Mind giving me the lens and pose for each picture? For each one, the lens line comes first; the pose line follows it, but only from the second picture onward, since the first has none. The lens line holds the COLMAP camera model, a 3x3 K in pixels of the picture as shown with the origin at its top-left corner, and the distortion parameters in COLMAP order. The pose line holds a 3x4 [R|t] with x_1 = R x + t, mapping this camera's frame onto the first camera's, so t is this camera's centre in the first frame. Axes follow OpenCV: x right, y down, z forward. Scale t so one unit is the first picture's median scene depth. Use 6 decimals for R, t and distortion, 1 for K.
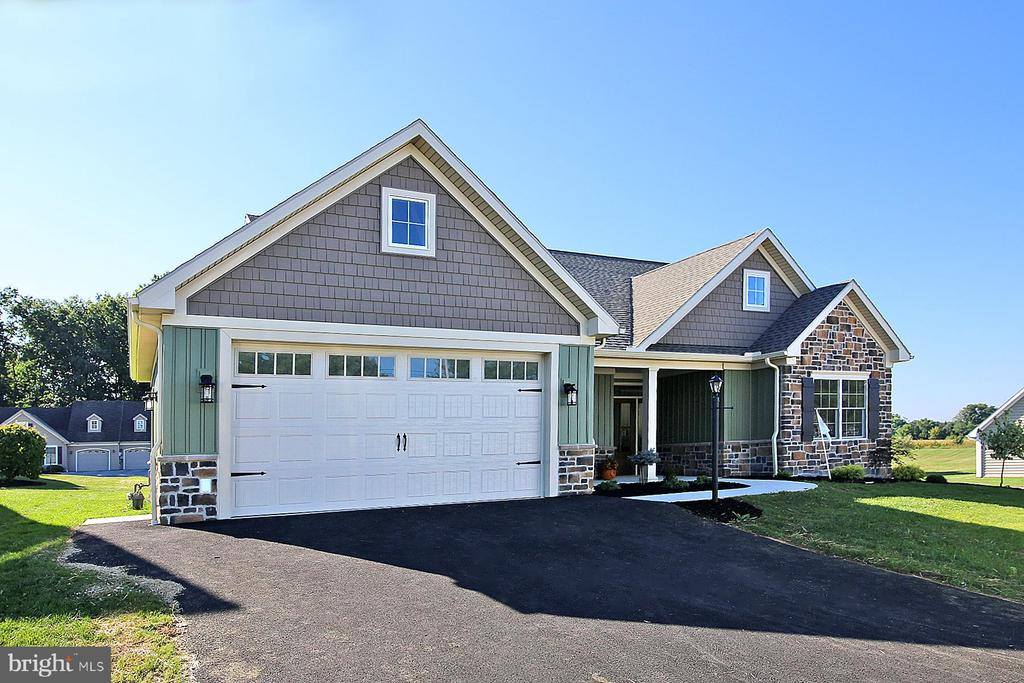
lens RADIAL K [[602.5, 0, 512.0], [0, 602.5, 341.5], [0, 0, 1]] dist [0.007175, 0.000604]
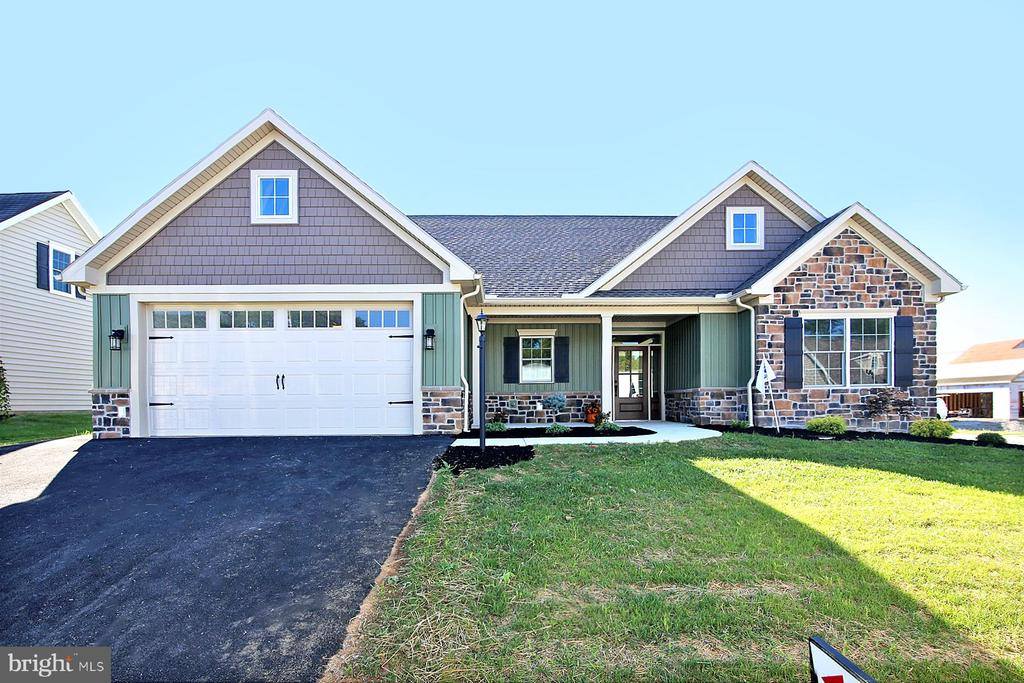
lens RADIAL K [[467.4, 0, 508.6], [0, 467.4, 309.9], [0, 0, 1]] dist [-0.000181, 0.000175]
pose [[0.922091, -0.049570, -0.383786, 0.533186], [0.048979, 0.998736, -0.011317, 0.051870], [0.383862, -0.008362, 0.923353, 0.289968]]
